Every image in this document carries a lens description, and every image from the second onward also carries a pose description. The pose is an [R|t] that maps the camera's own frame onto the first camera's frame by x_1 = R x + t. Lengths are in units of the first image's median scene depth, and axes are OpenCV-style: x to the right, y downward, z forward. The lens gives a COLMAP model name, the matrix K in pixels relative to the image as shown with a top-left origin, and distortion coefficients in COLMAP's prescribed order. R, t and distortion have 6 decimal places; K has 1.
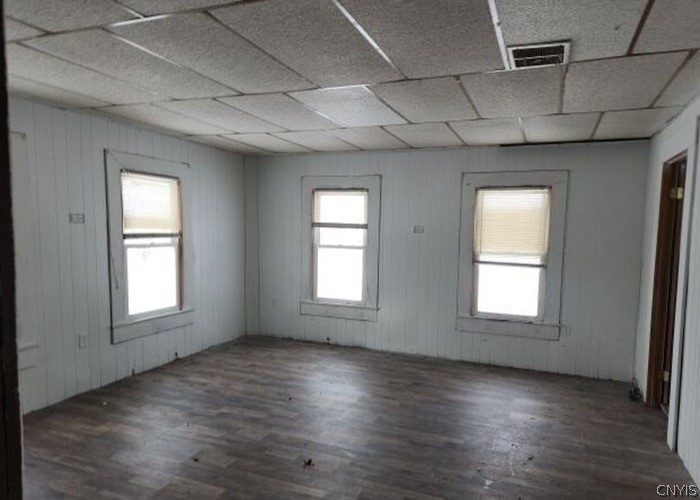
lens RADIAL K [[471.0, 0, 351.0], [0, 471.0, 292.0], [0, 0, 1]] dist [0.060649, -0.005180]
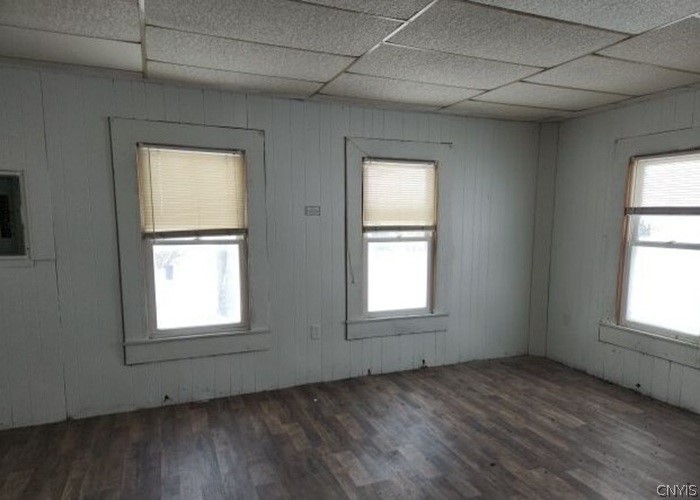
lens RADIAL K [[471.0, 0, 351.0], [0, 471.0, 292.0], [0, 0, 1]] dist [0.060649, -0.005180]
pose [[0.702306, 0.097933, -0.705107, 0.157257], [-0.089543, 0.994778, 0.048978, -0.032310], [0.706222, 0.028739, 0.707407, 0.290644]]
